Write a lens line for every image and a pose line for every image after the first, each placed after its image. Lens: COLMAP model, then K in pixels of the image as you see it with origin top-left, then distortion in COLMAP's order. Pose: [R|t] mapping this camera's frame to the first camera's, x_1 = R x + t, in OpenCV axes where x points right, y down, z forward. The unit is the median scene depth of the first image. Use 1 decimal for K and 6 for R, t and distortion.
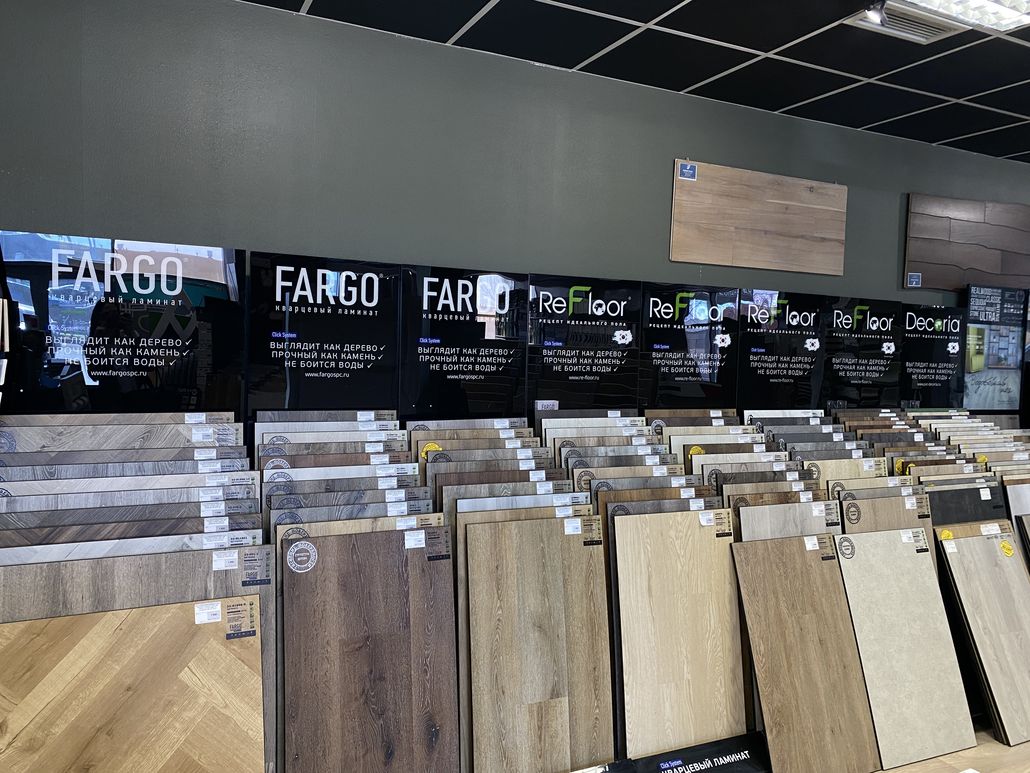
lens RADIAL K [[789.0, 0, 512.3], [0, 789.0, 390.8], [0, 0, 1]] dist [0.071390, -0.102511]
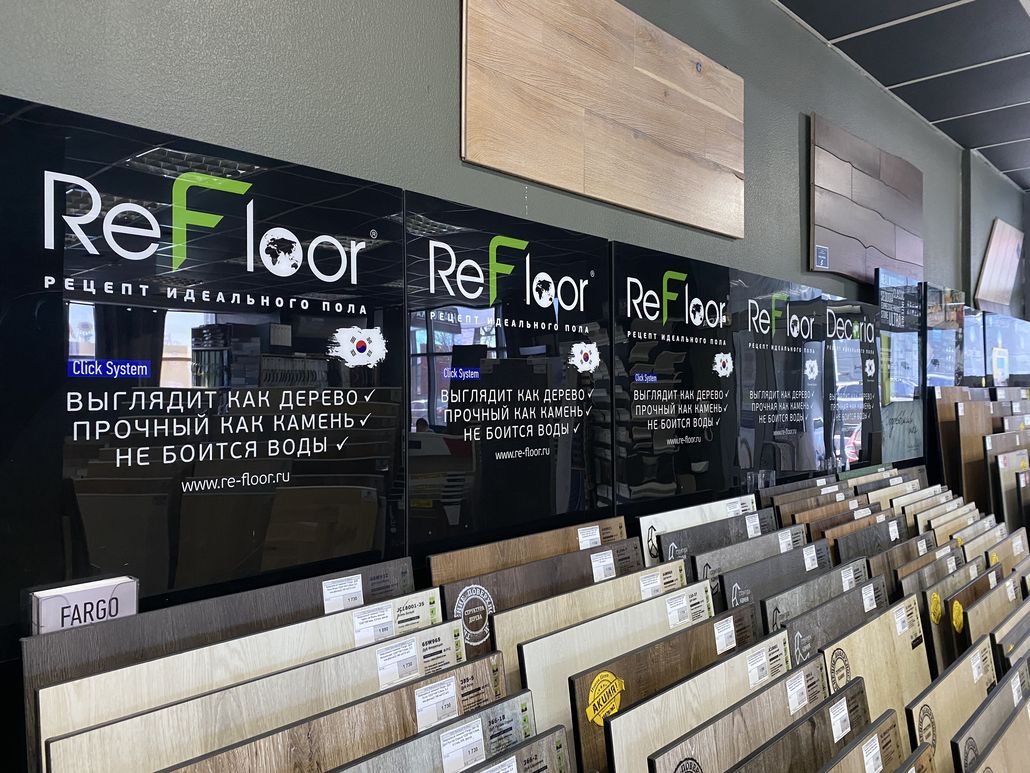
lens RADIAL K [[789.0, 0, 512.3], [0, 789.0, 390.8], [0, 0, 1]] dist [0.071390, -0.102511]
pose [[0.929125, -0.027353, 0.368752, 0.076121], [0.040984, 0.998734, -0.029181, -0.037062], [-0.367487, 0.042225, 0.929070, 0.666797]]
